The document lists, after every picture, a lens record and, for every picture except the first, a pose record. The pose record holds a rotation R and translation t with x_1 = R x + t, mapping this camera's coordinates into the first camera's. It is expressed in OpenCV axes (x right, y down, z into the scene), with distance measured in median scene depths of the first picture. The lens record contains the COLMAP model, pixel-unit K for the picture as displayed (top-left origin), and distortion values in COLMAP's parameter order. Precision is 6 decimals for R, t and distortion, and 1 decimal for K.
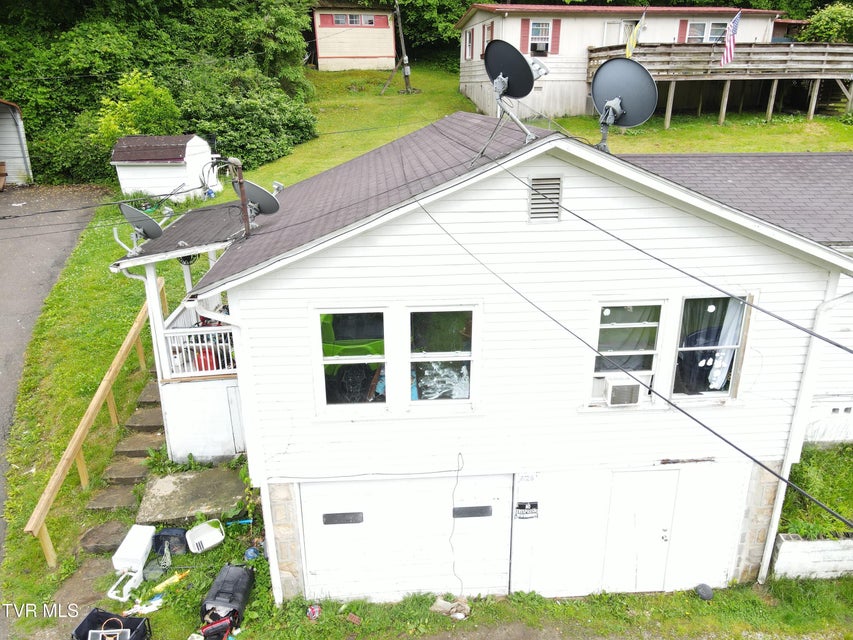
lens RADIAL K [[624.5, 0, 425.8], [0, 624.5, 317.3], [0, 0, 1]] dist [0.004559, 0.022709]
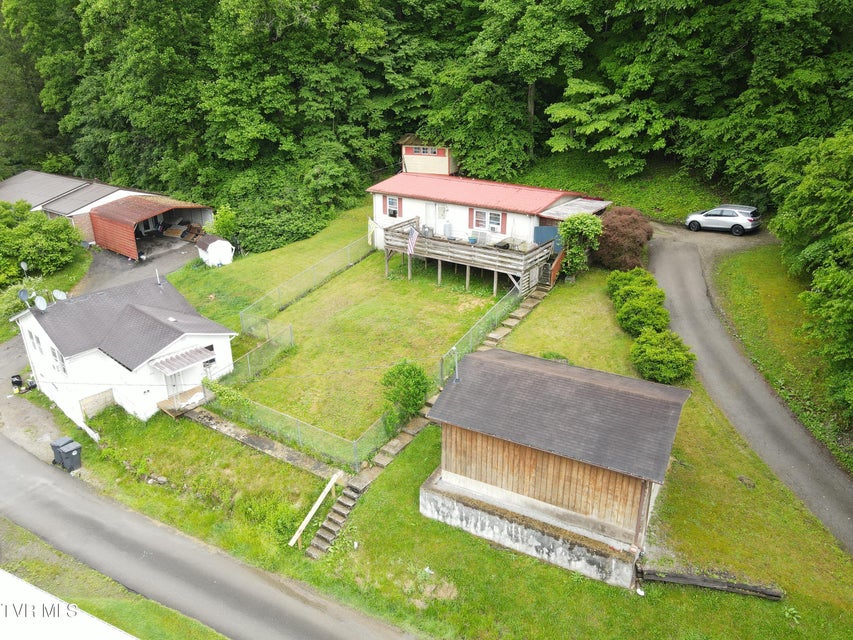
lens RADIAL K [[624.5, 0, 425.8], [0, 624.5, 317.3], [0, 0, 1]] dist [0.004559, 0.022709]
pose [[0.700788, 0.273766, -0.658748, 1.428610], [-0.244879, 0.959638, 0.138305, -0.419884], [0.670023, 0.064391, 0.739542, -0.149084]]
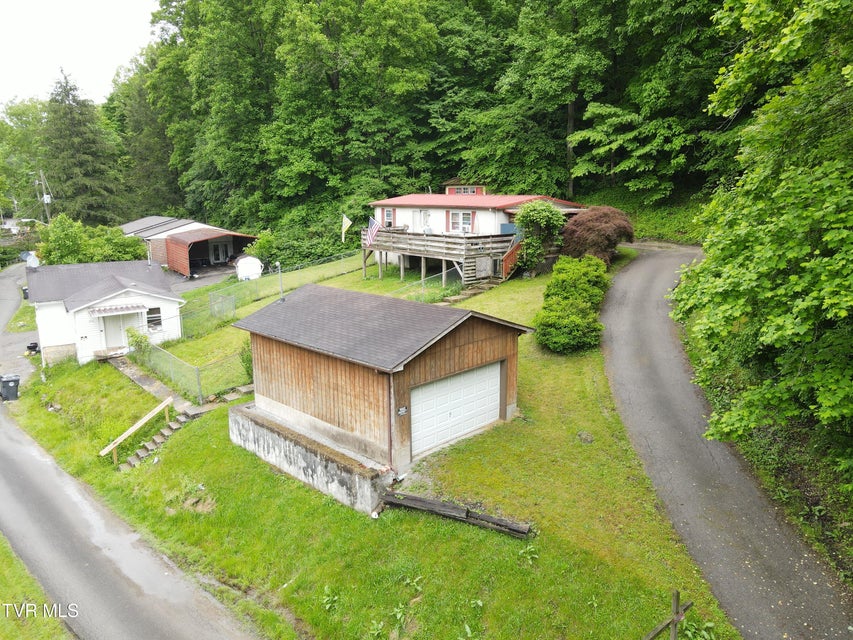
lens RADIAL K [[624.5, 0, 425.8], [0, 624.5, 317.3], [0, 0, 1]] dist [0.004559, 0.022709]
pose [[0.477605, 0.178674, -0.860215, 1.736084], [-0.298477, 0.953866, 0.032407, -0.280290], [0.826320, 0.241277, 0.508901, 0.294739]]
